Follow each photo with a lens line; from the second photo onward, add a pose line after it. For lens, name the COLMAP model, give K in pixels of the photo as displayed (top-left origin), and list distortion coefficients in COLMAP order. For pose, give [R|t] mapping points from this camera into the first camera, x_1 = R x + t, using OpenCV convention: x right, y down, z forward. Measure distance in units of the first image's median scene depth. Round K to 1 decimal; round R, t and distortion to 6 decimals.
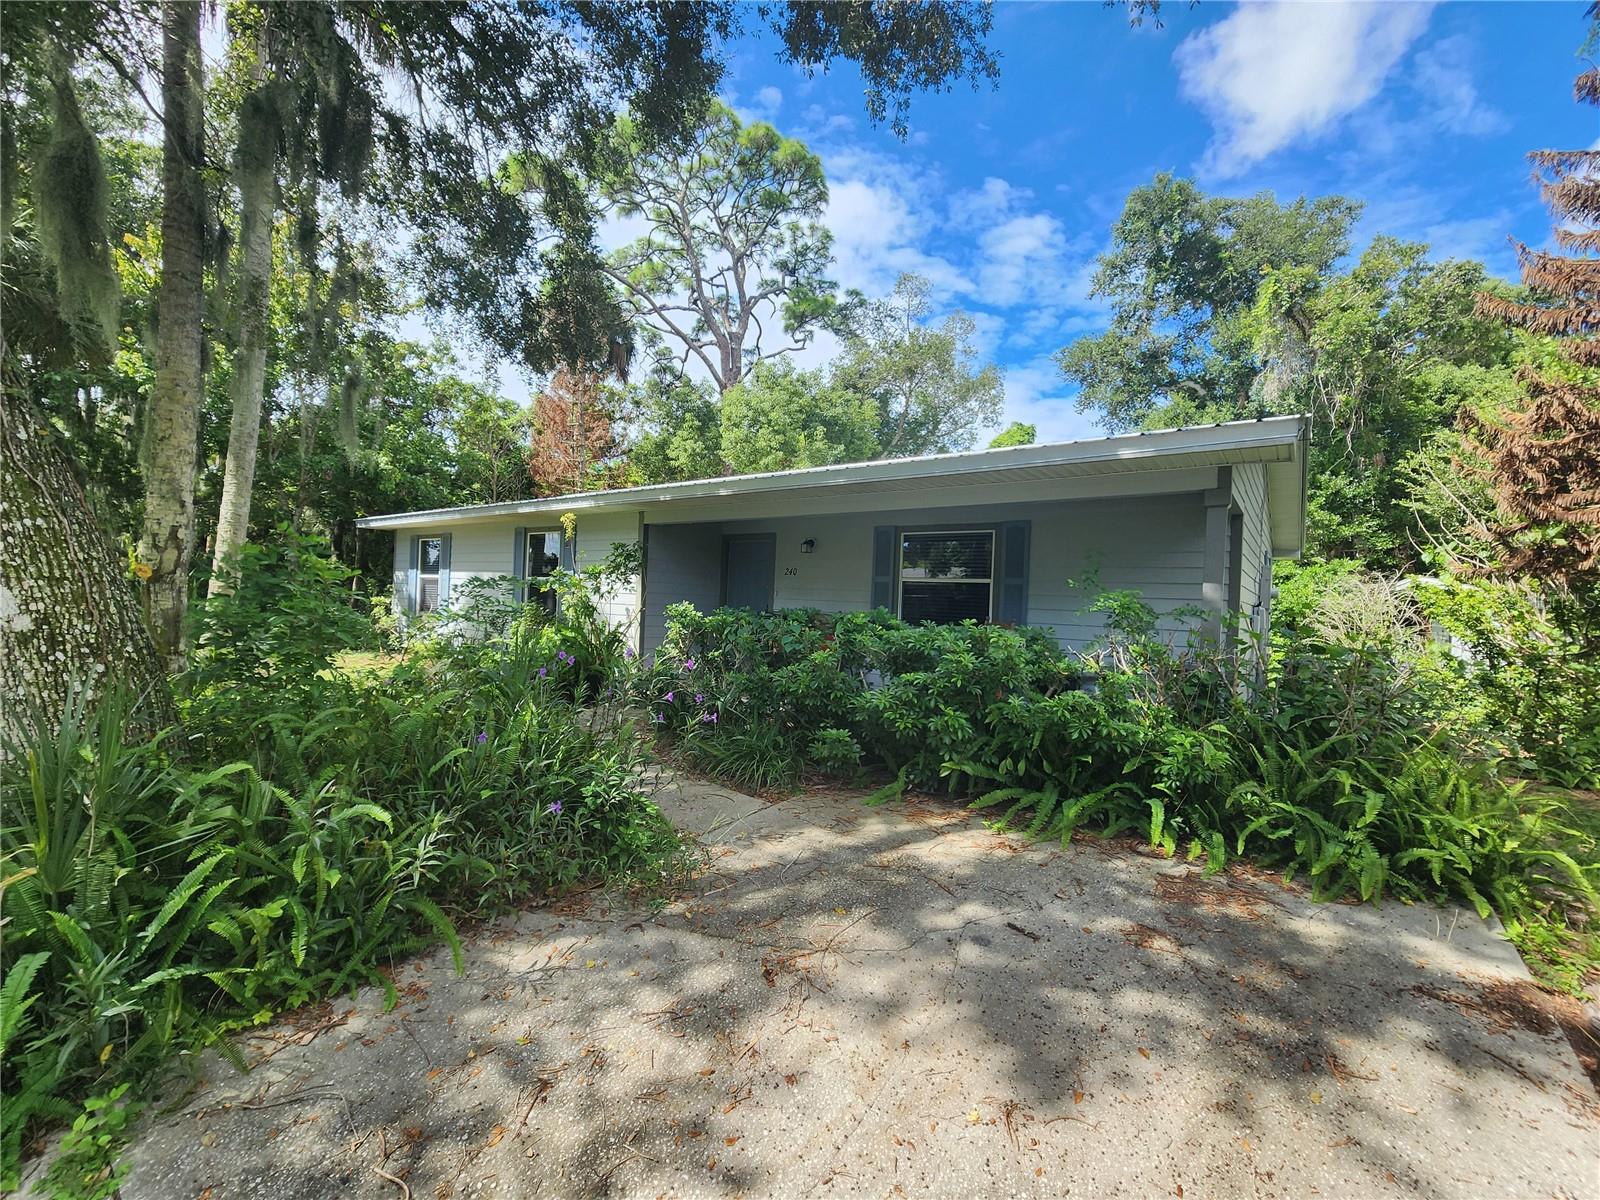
lens RADIAL K [[656.2, 0, 800.9], [0, 656.2, 600.3], [0, 0, 1]] dist [-0.003482, 0.001403]
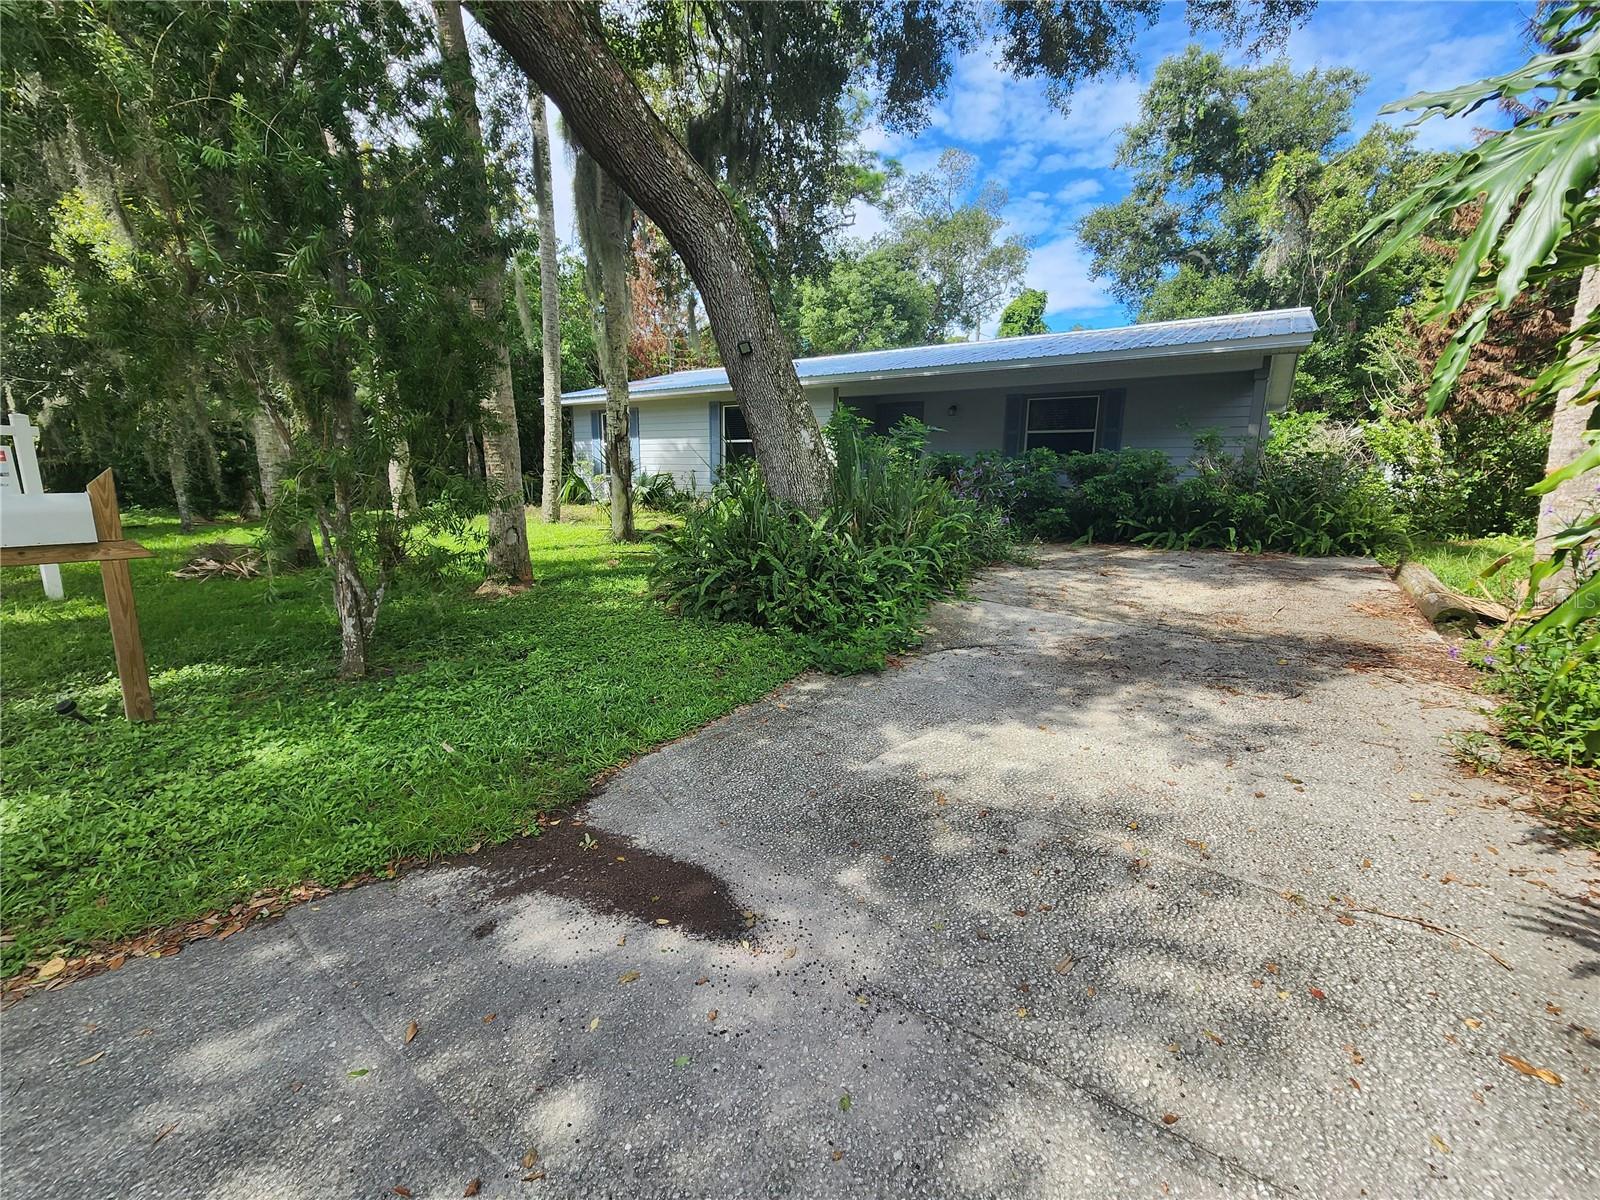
lens RADIAL K [[656.2, 0, 798.6], [0, 656.2, 602.3], [0, 0, 1]] dist [-0.003482, 0.001403]
pose [[0.998252, -0.039068, 0.044340, -0.243464], [0.029755, 0.980536, 0.194074, 0.023255], [-0.051059, -0.192416, 0.979984, -0.269048]]
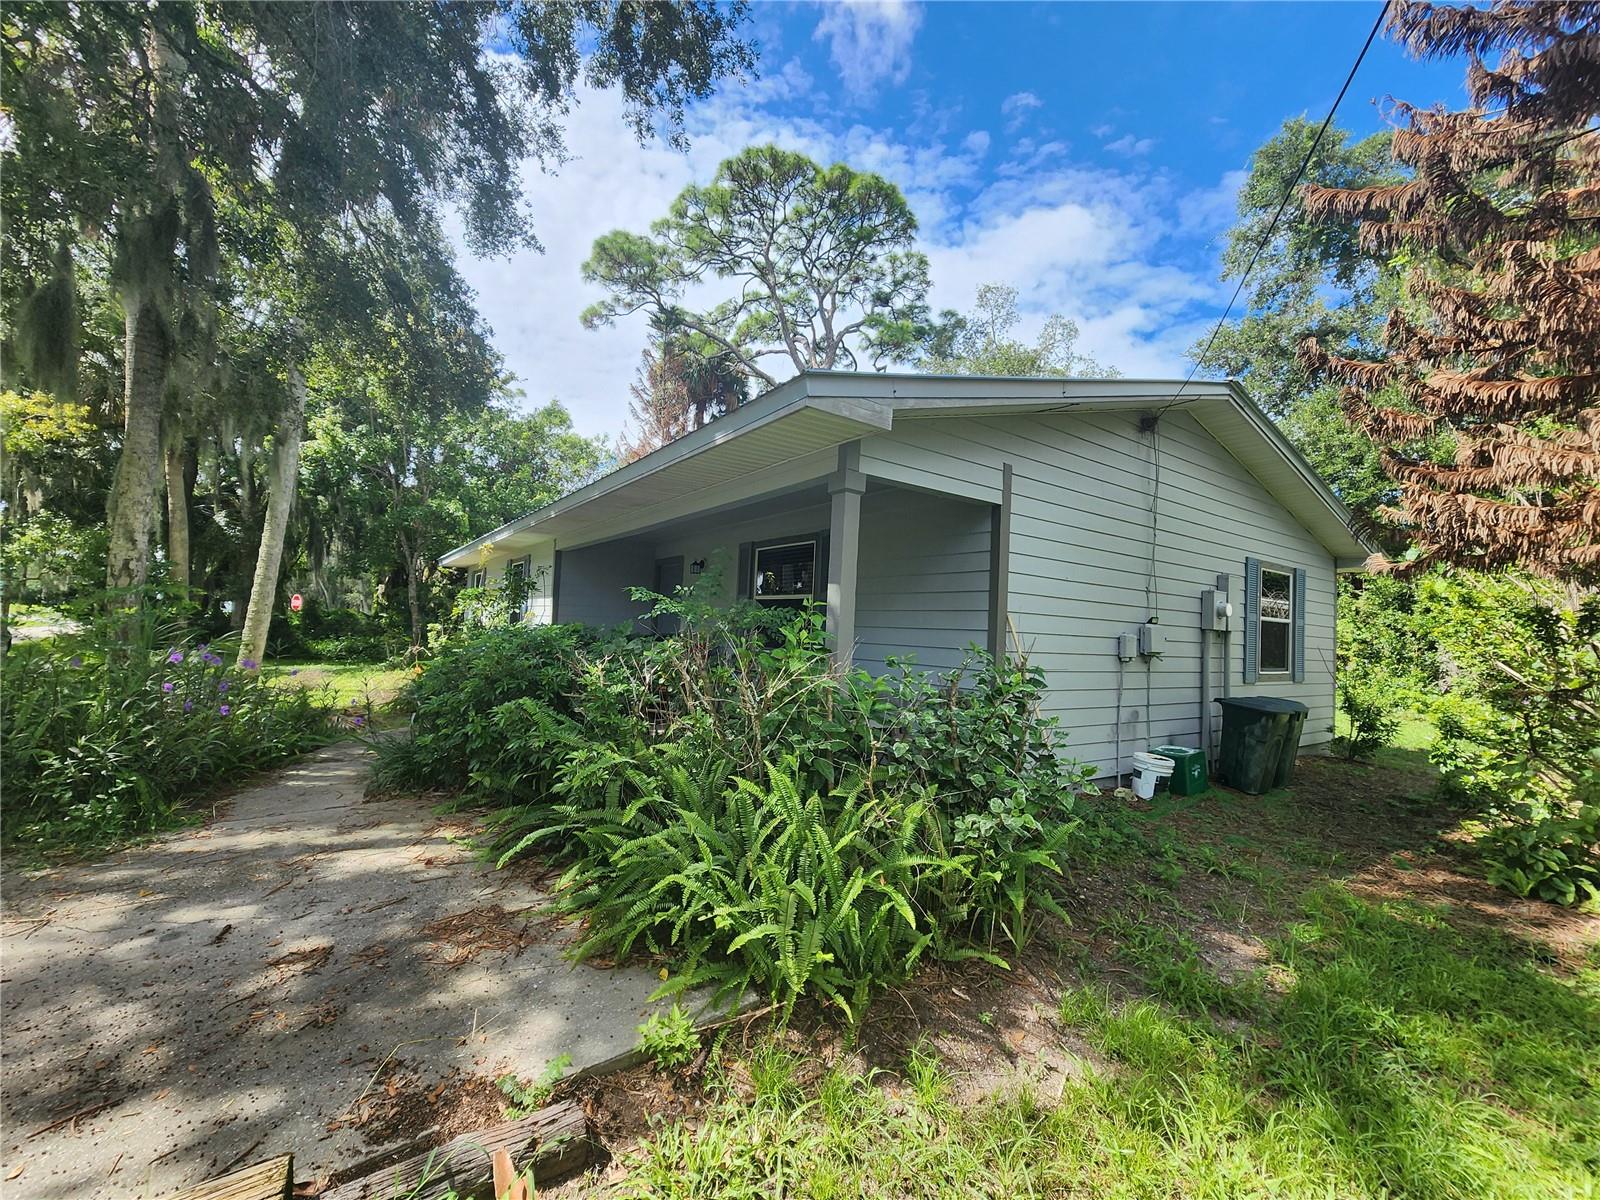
lens RADIAL K [[656.2, 0, 803.8], [0, 656.2, 602.2], [0, 0, 1]] dist [-0.003482, 0.001403]
pose [[0.954714, -0.011074, -0.297318, 0.274863], [-0.004593, 0.998639, -0.051944, 0.012990], [0.297489, 0.050957, 0.953365, 0.061671]]
